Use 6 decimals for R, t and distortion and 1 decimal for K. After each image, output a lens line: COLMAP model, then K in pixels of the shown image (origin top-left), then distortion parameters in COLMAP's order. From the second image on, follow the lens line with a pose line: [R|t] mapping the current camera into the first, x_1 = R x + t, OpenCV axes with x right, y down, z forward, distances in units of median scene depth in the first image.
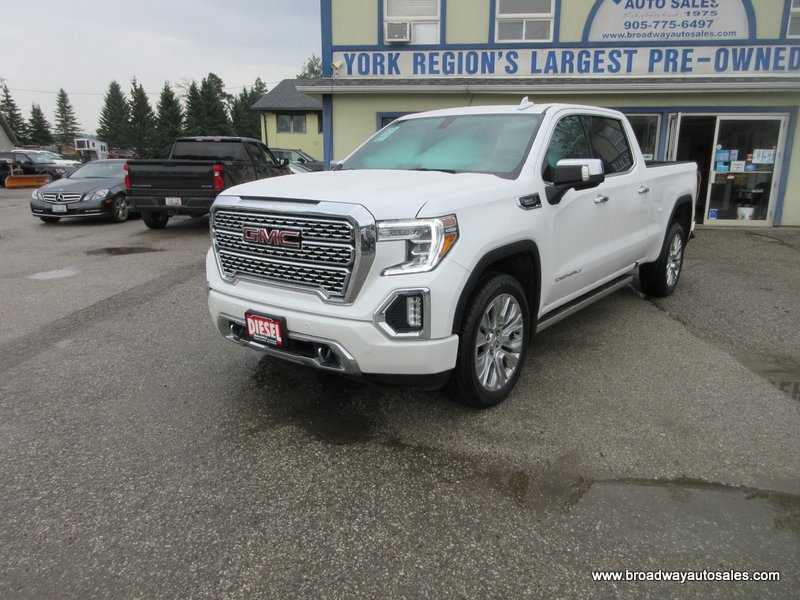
lens RADIAL K [[605.9, 0, 399.1], [0, 605.9, 301.3], [0, 0, 1]] dist [0.012054, -0.002863]
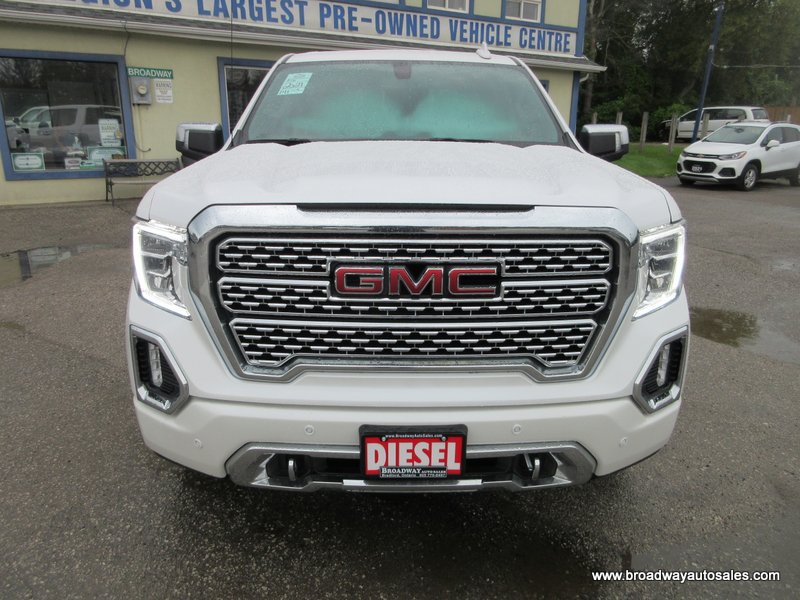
lens RADIAL K [[605.9, 0, 400.1], [0, 605.9, 299.5], [0, 0, 1]] dist [0.012054, -0.002863]
pose [[0.776407, -0.173671, 0.605831, -0.149649], [0.135524, 0.984801, 0.108627, -0.041502], [-0.615488, -0.002234, 0.788143, 0.168692]]
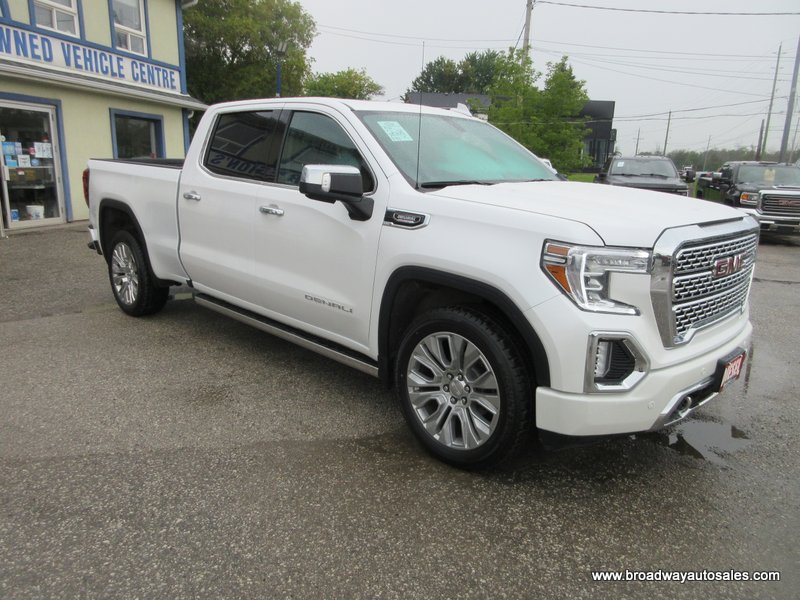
lens RADIAL K [[605.9, 0, 399.4], [0, 605.9, 297.8], [0, 0, 1]] dist [0.012054, -0.002863]
pose [[0.112503, -0.217401, 0.969577, -0.310153], [0.204020, 0.960036, 0.191588, -0.090055], [-0.972481, 0.176259, 0.152361, 0.372780]]
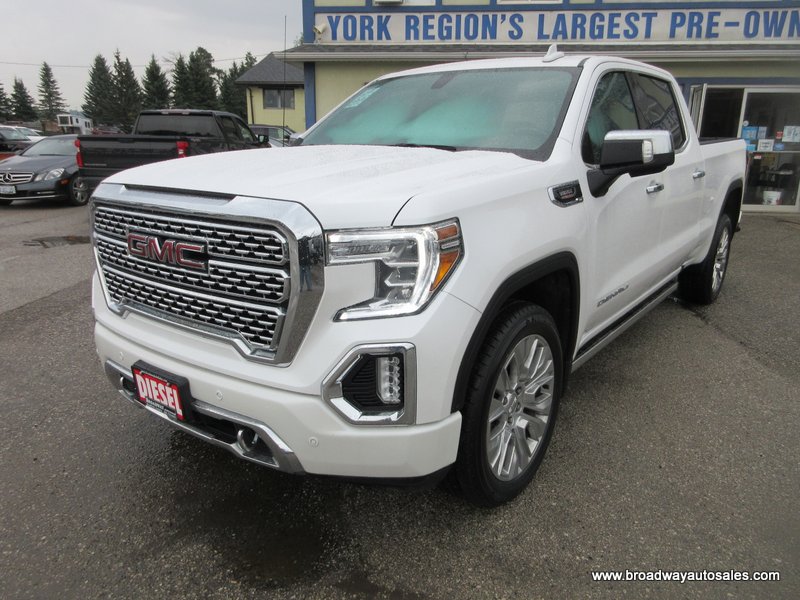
lens RADIAL K [[605.9, 0, 399.7], [0, 605.9, 300.7], [0, 0, 1]] dist [0.012054, -0.002863]
pose [[0.999955, 0.001549, 0.009309, 0.007568], [-0.001849, 0.999475, 0.032350, -0.020963], [-0.009254, -0.032366, 0.999433, 0.101705]]
